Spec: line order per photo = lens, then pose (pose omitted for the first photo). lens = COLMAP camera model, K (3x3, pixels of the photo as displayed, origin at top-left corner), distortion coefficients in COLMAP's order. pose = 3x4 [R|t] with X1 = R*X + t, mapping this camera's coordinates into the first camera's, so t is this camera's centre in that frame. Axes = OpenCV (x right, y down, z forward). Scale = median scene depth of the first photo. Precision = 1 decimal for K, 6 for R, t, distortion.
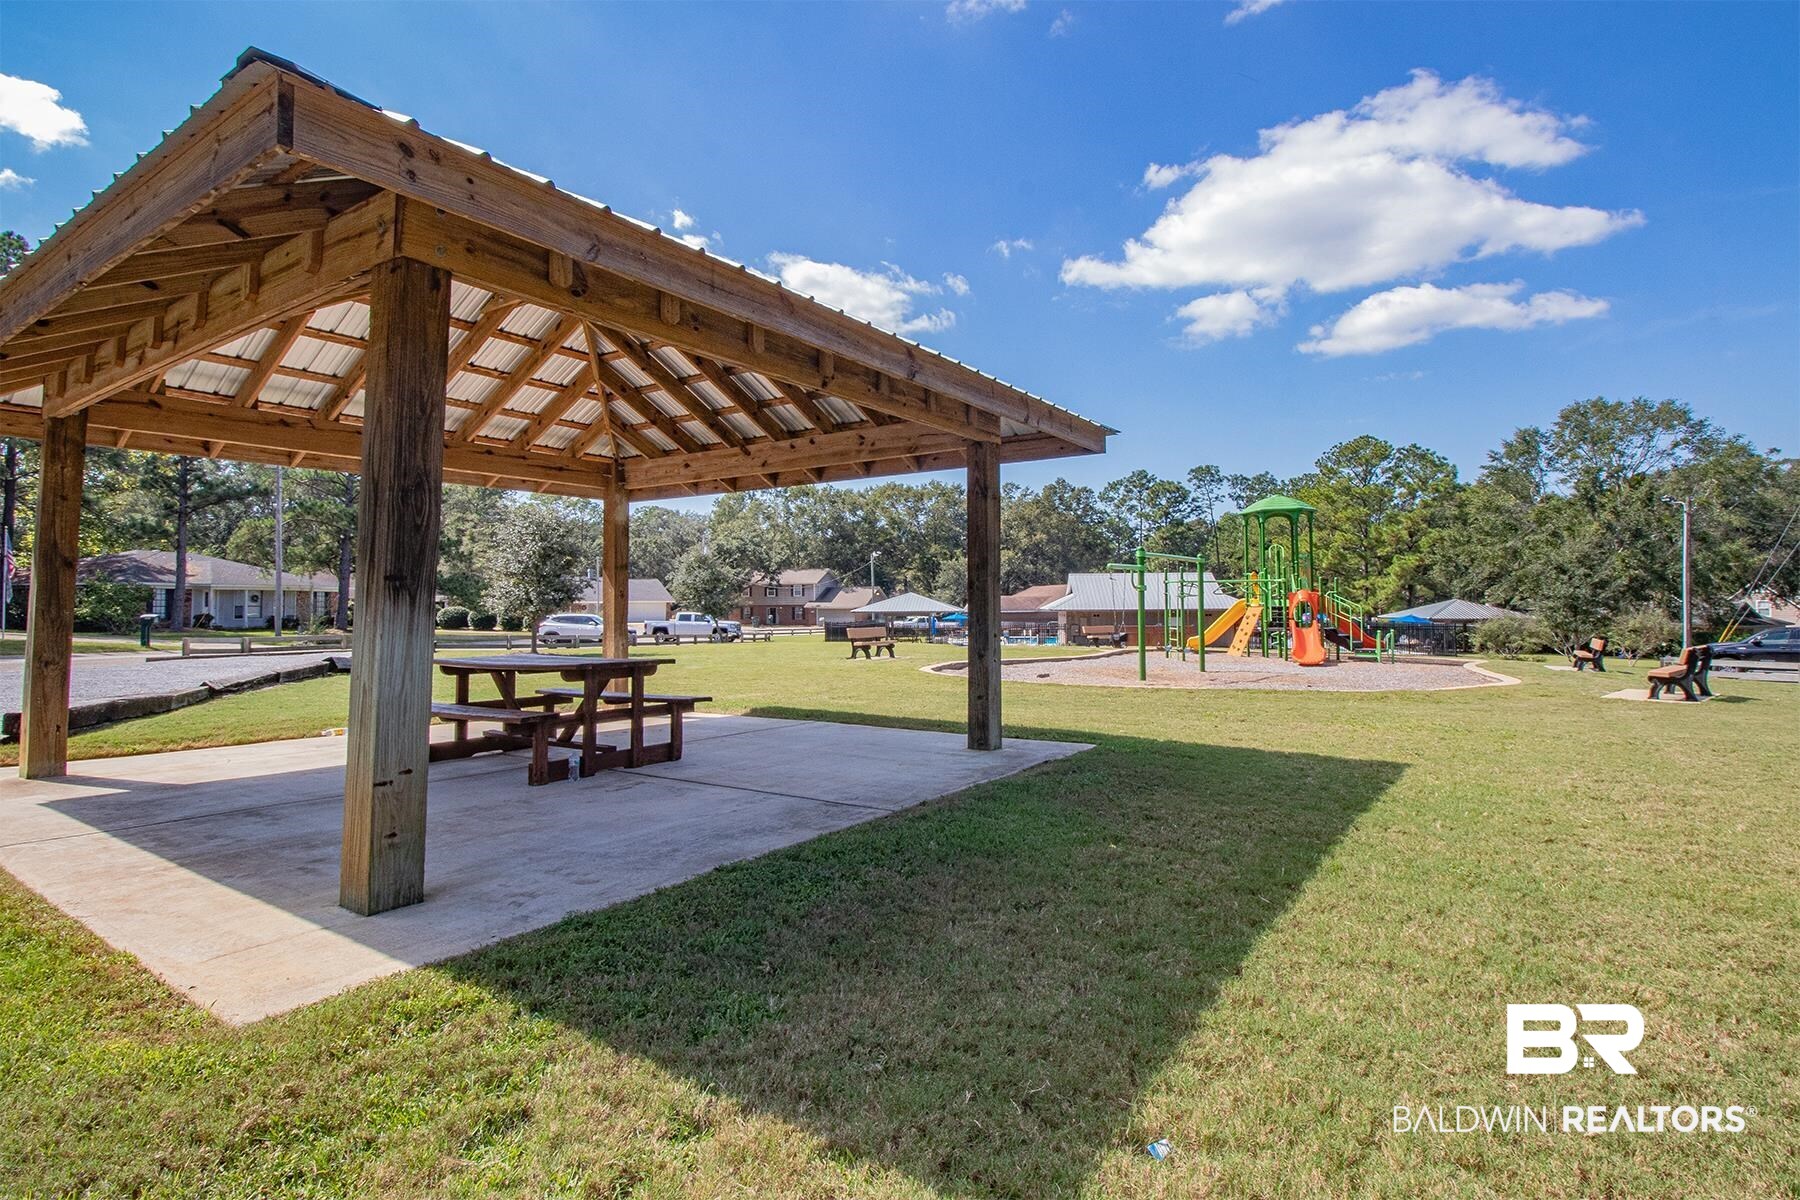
lens RADIAL K [[940.3, 0, 900.0], [0, 940.3, 600.0], [0, 0, 1]] dist [-0.014014, -0.000107]
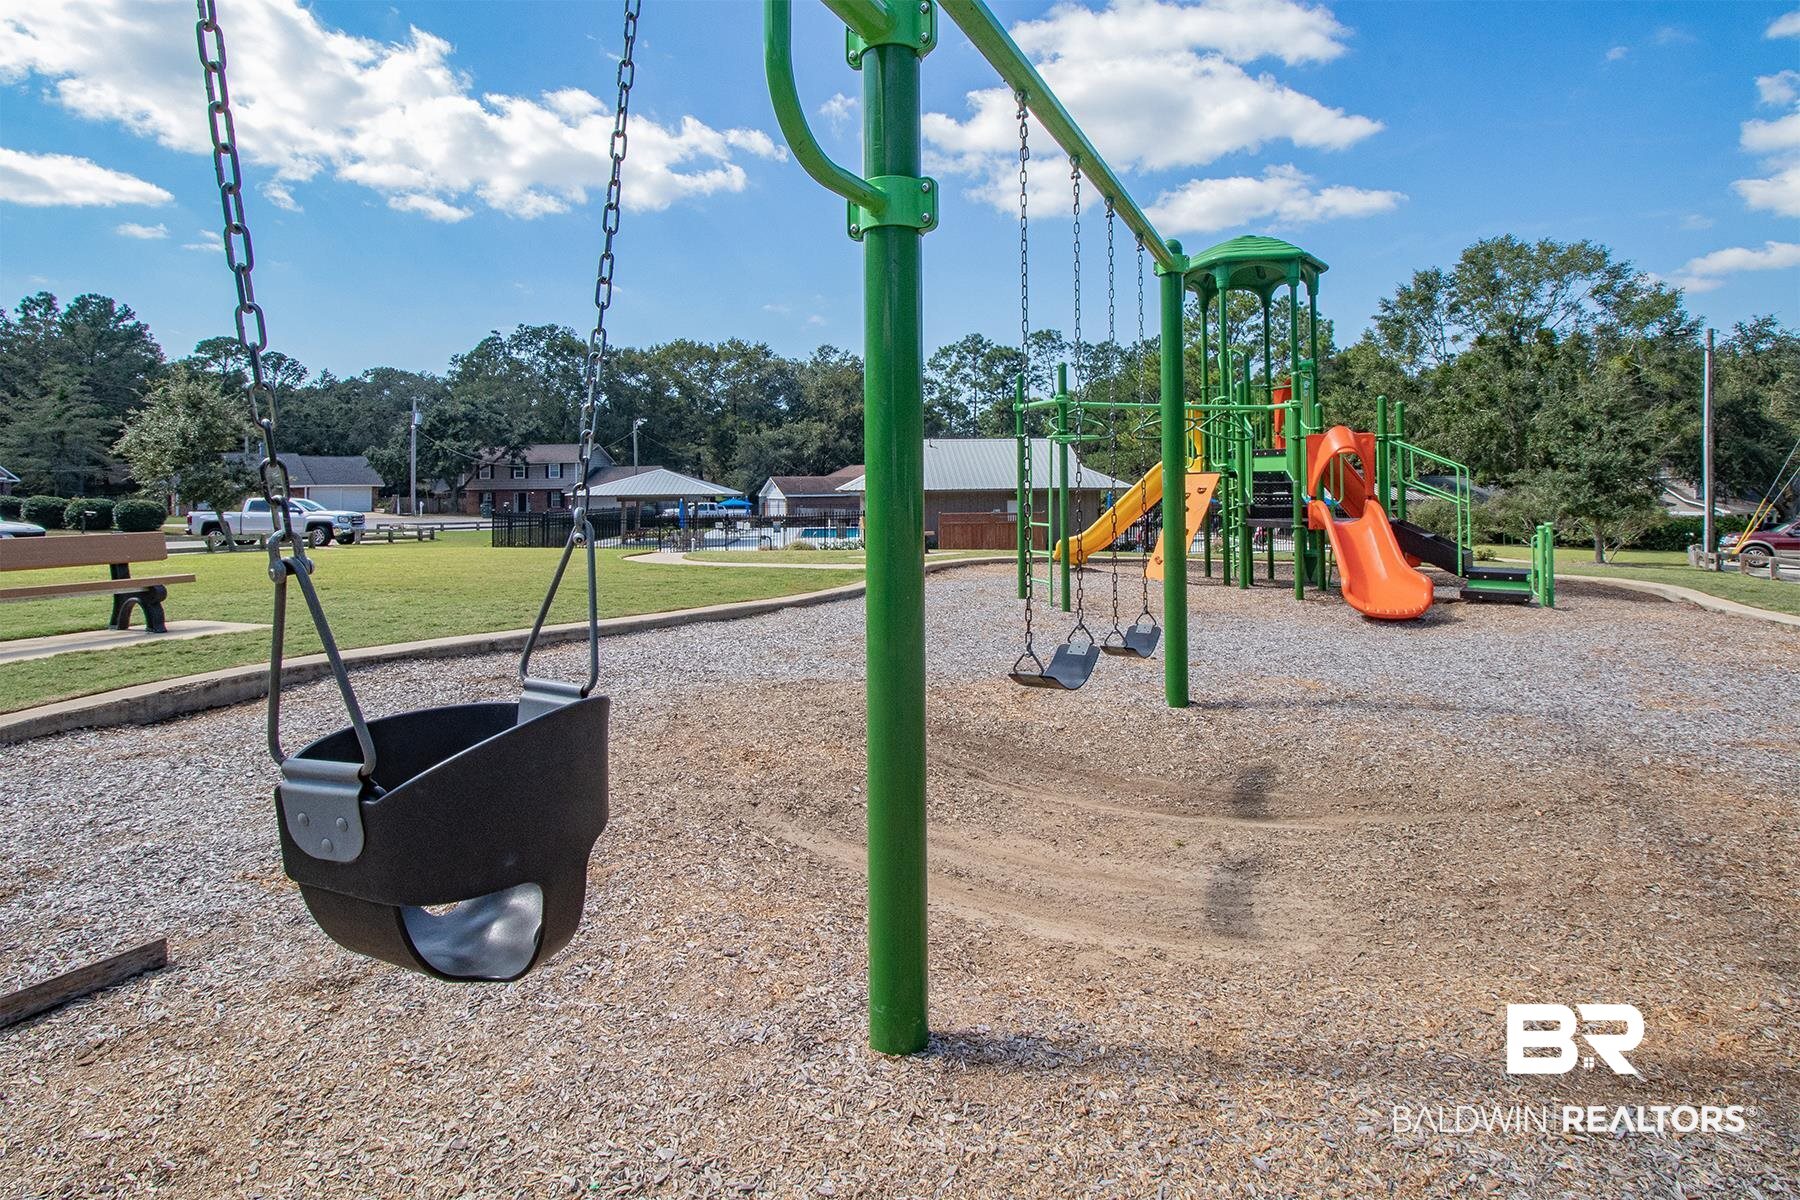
lens RADIAL K [[940.3, 0, 900.0], [0, 940.3, 600.0], [0, 0, 1]] dist [-0.014014, -0.000107]
pose [[0.985441, -0.023970, 0.168320, 0.044874], [0.003534, 0.992686, 0.120672, 0.003790], [-0.169981, -0.118320, 0.978318, 0.167353]]
